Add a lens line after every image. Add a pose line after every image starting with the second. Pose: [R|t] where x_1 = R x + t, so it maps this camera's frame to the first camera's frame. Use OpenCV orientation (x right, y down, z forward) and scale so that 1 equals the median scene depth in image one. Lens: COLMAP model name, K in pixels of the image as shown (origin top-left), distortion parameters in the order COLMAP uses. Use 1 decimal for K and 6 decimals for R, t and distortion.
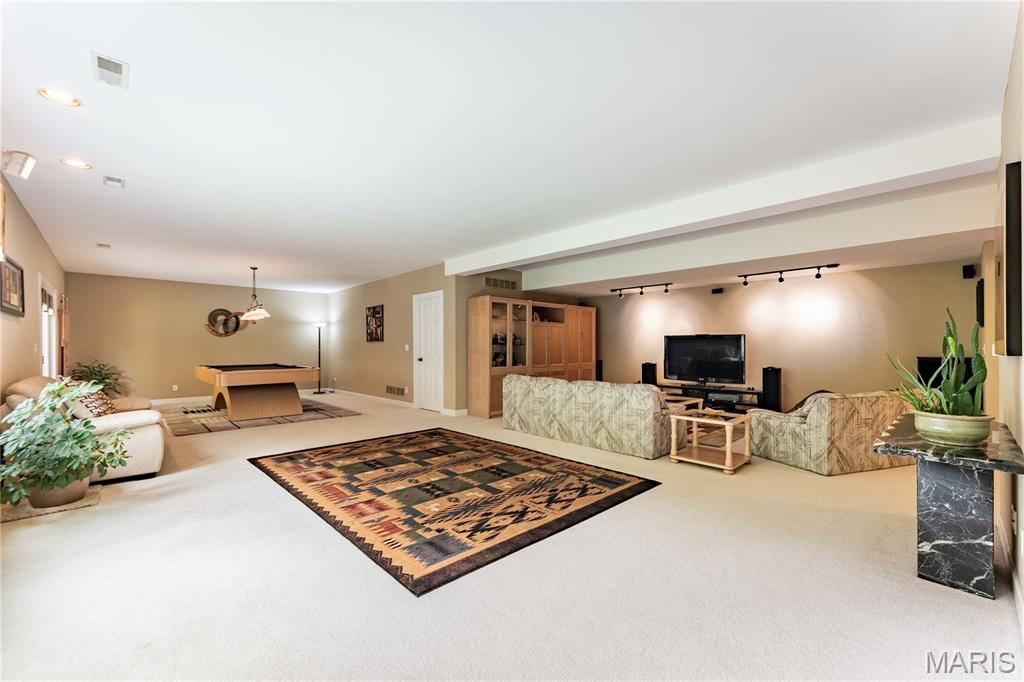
lens RADIAL K [[419.4, 0, 509.1], [0, 419.4, 344.5], [0, 0, 1]] dist [0.002331, 0.000050]
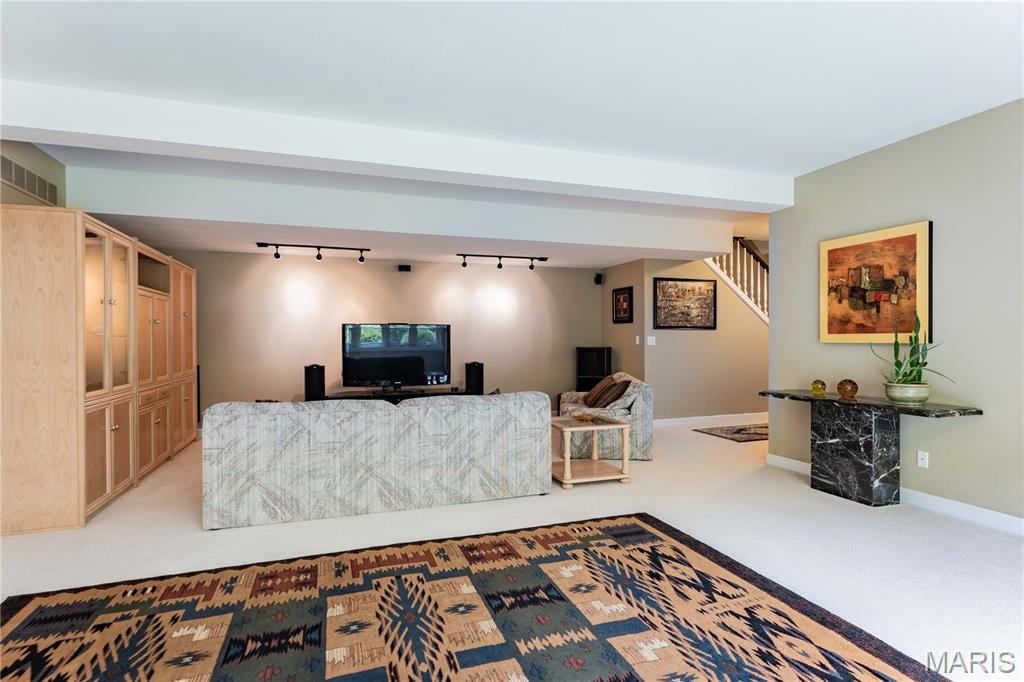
lens RADIAL K [[528.1, 0, 512.9], [0, 528.1, 338.1], [0, 0, 1]] dist [0.001642, -0.000273]
pose [[0.402691, -0.001764, 0.915334, -0.548517], [-0.000486, 0.999998, 0.002141, 0.000986], [-0.915336, -0.001307, 0.402689, 0.710619]]
